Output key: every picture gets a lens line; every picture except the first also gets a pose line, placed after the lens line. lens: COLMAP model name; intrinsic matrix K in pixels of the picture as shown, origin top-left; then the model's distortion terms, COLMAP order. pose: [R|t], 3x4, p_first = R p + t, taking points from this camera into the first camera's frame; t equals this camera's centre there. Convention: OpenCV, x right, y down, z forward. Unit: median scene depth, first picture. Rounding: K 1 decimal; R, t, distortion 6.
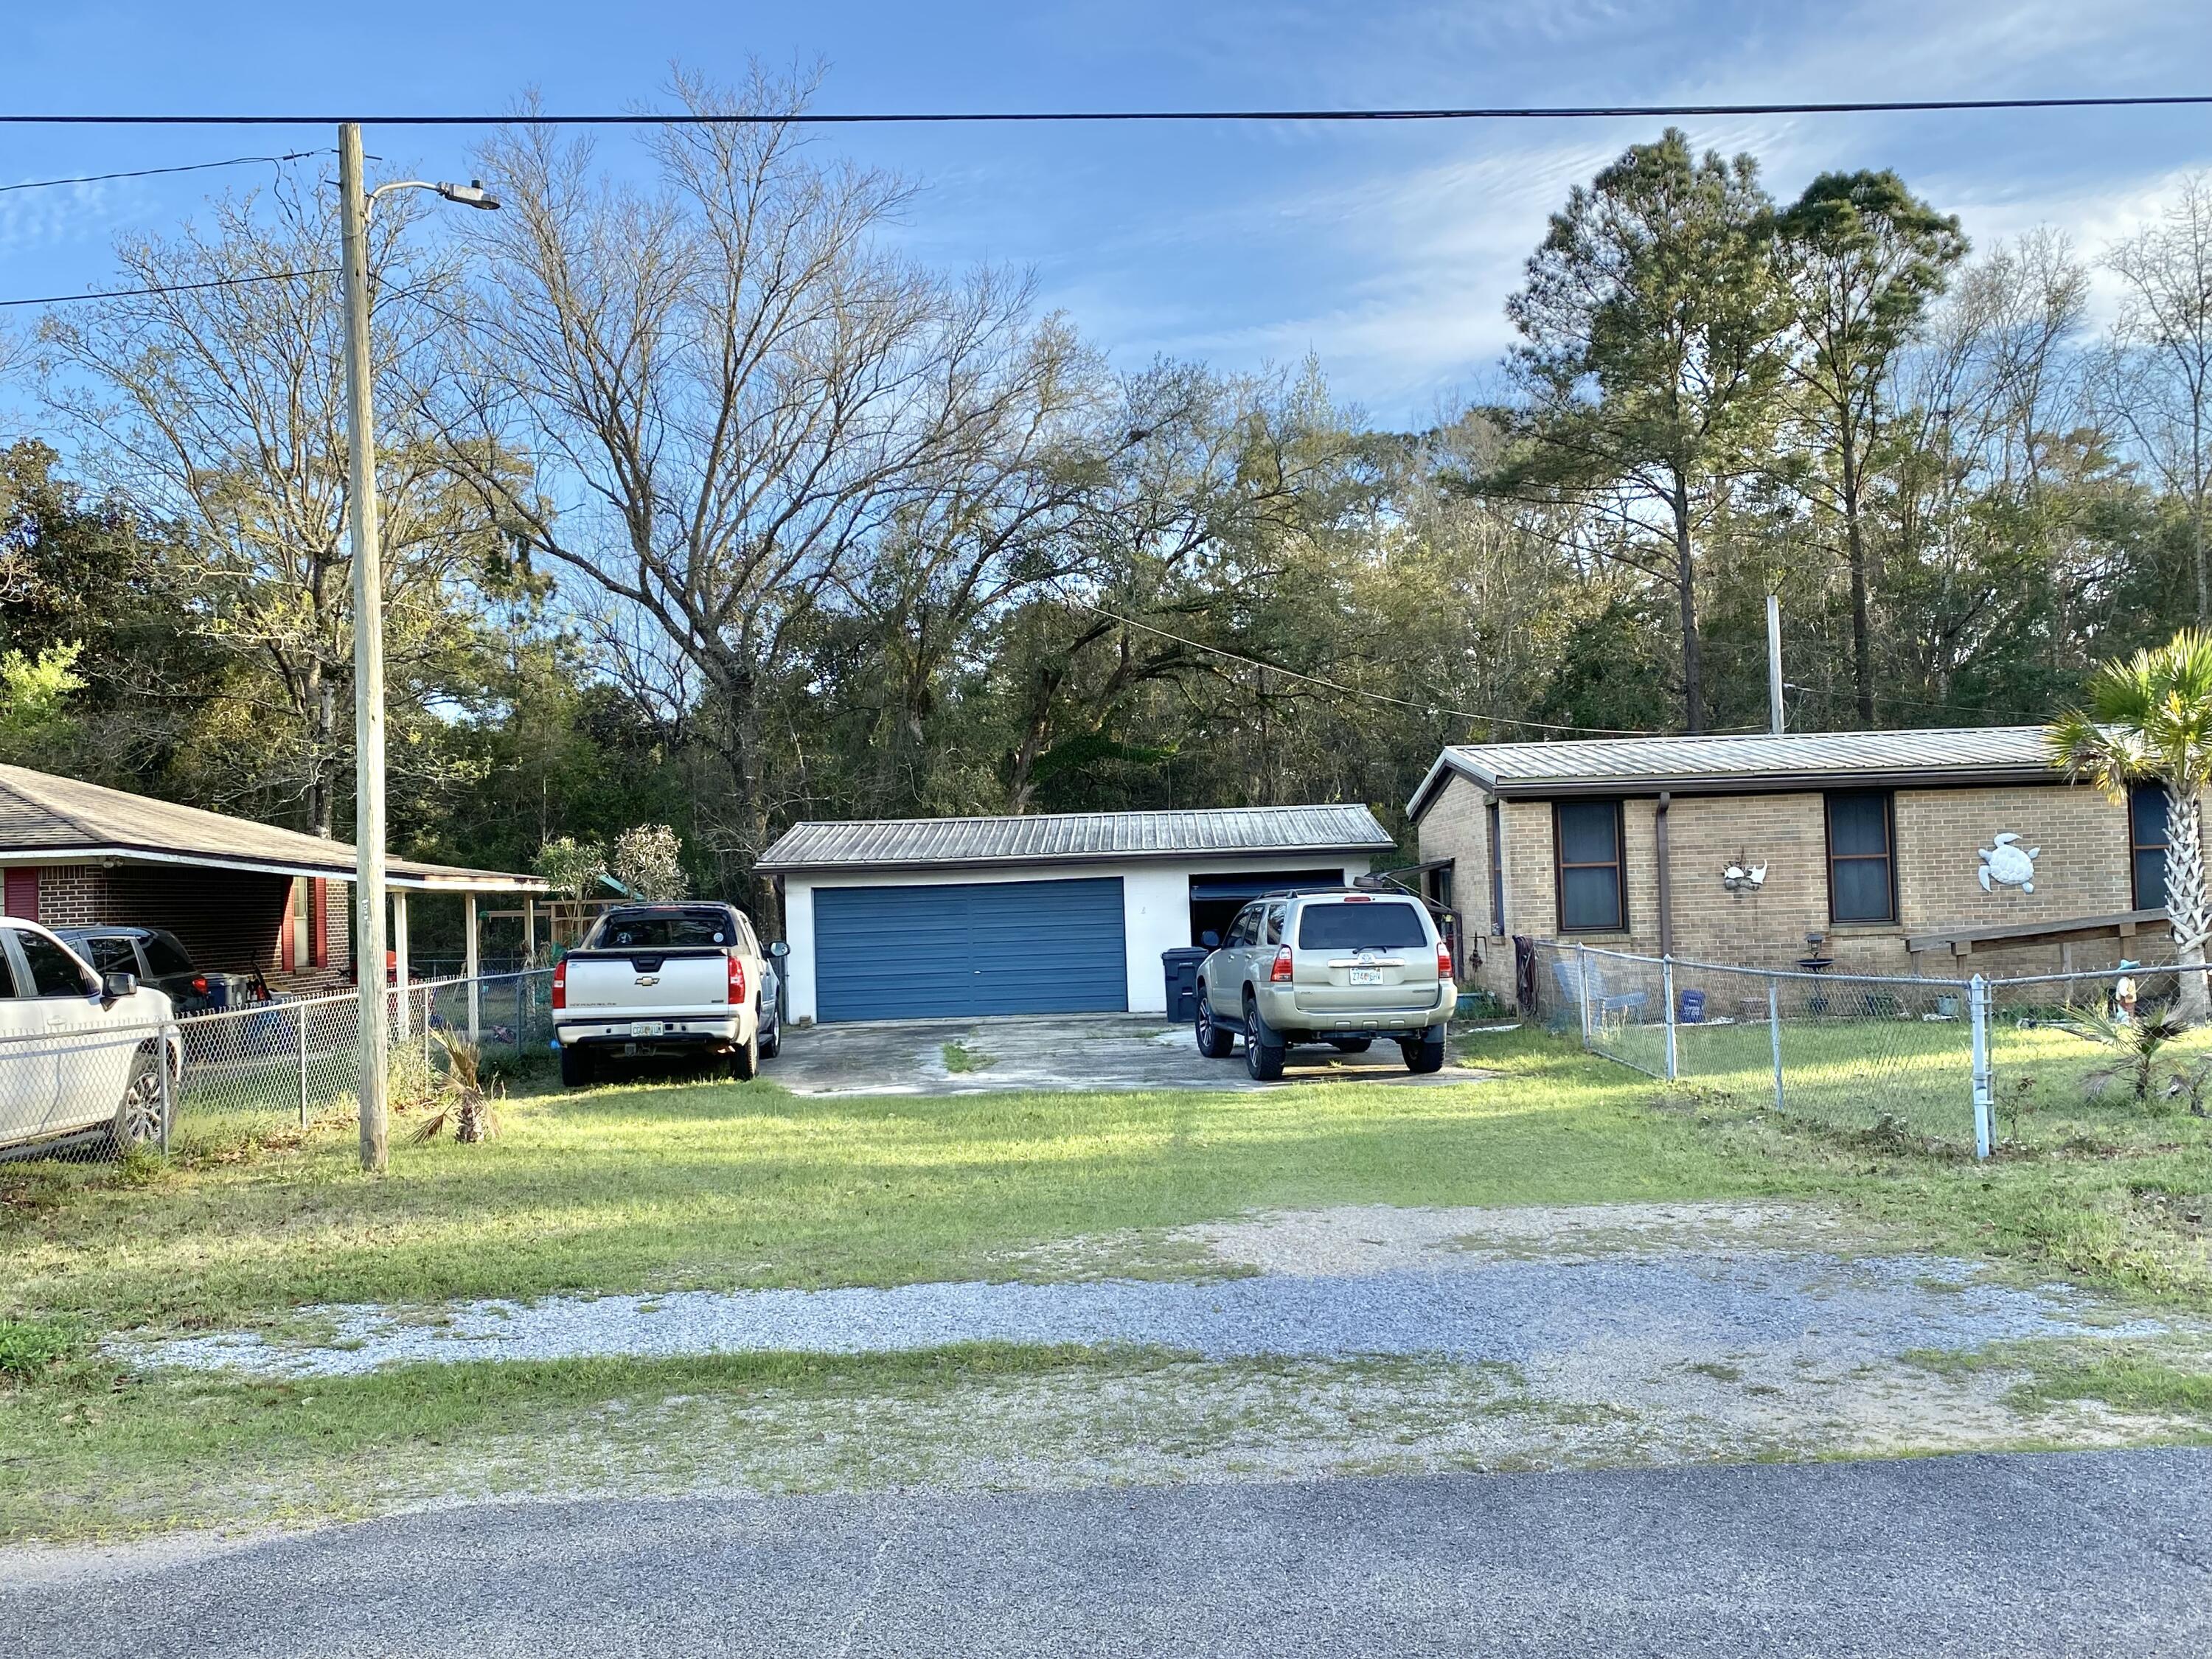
lens RADIAL K [[1939.8, 0, 1128.2], [0, 1939.8, 822.8], [0, 0, 1]] dist [0.110149, -0.217714]
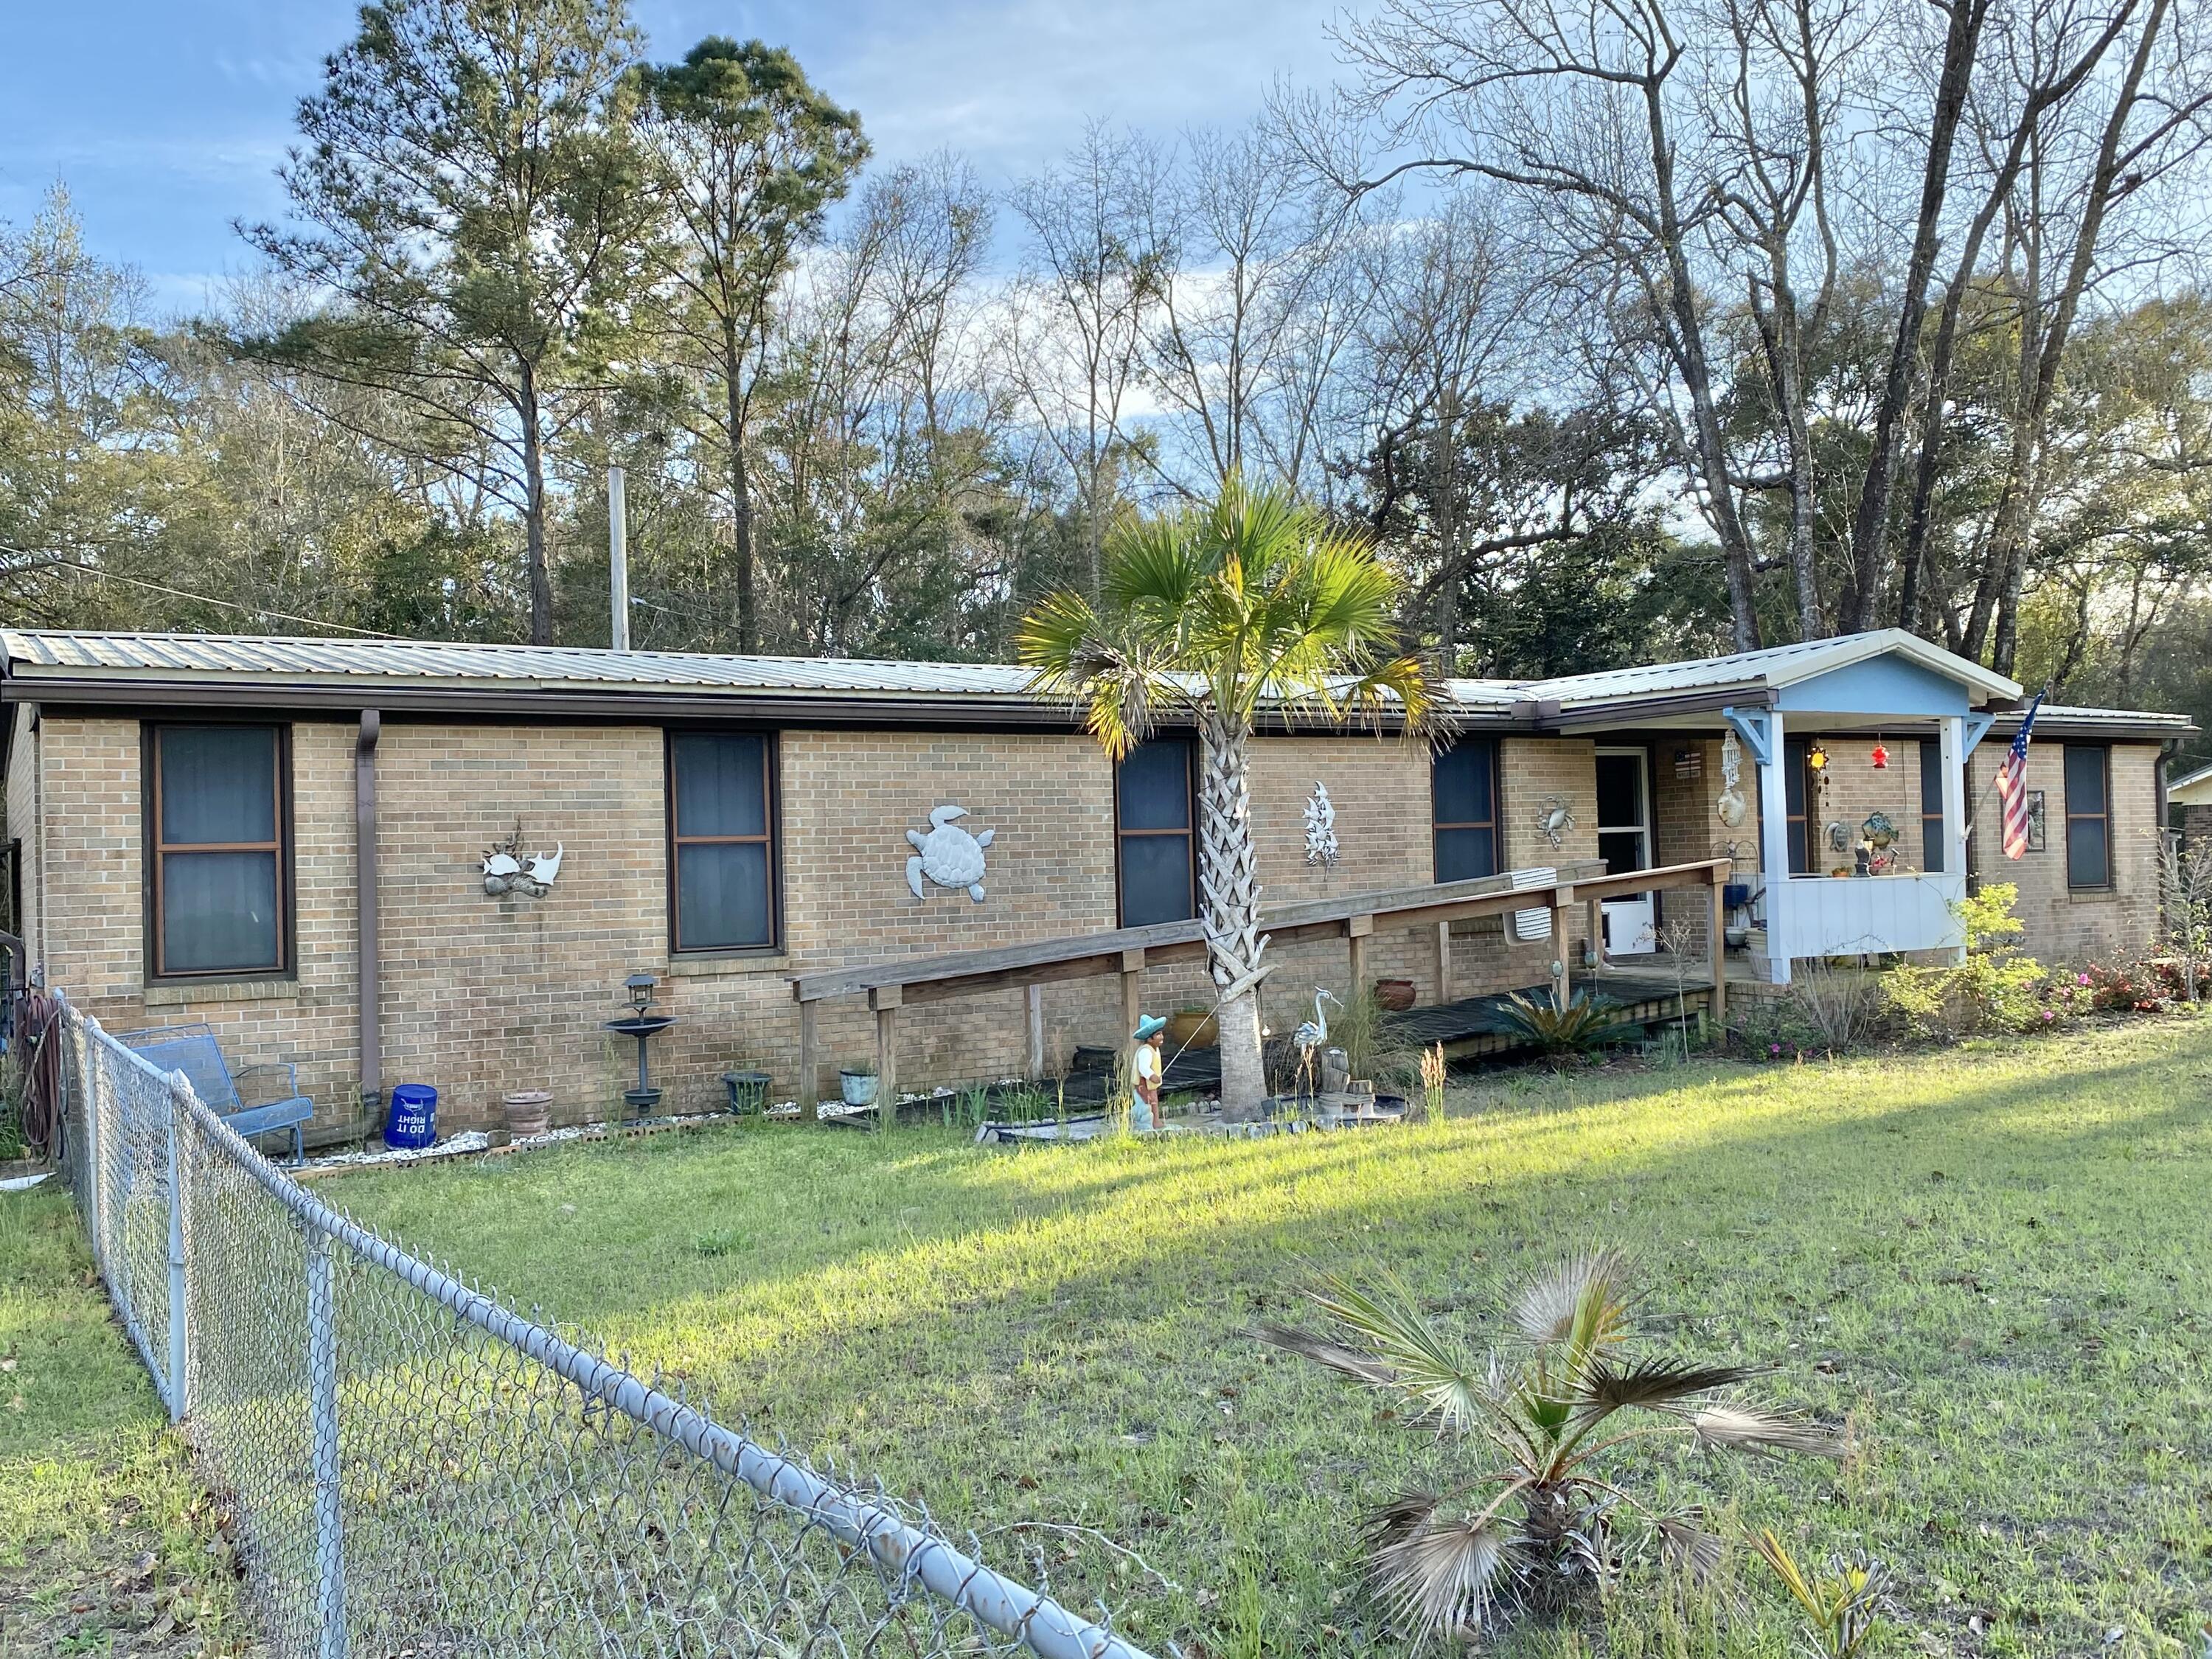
lens RADIAL K [[1939.8, 0, 1128.2], [0, 1939.8, 822.8], [0, 0, 1]] dist [0.110149, -0.217714]
pose [[0.852587, 0.021925, 0.522125, 0.172461], [-0.018340, 0.999759, -0.012034, 0.017156], [-0.522264, 0.000684, 0.852784, 0.440884]]
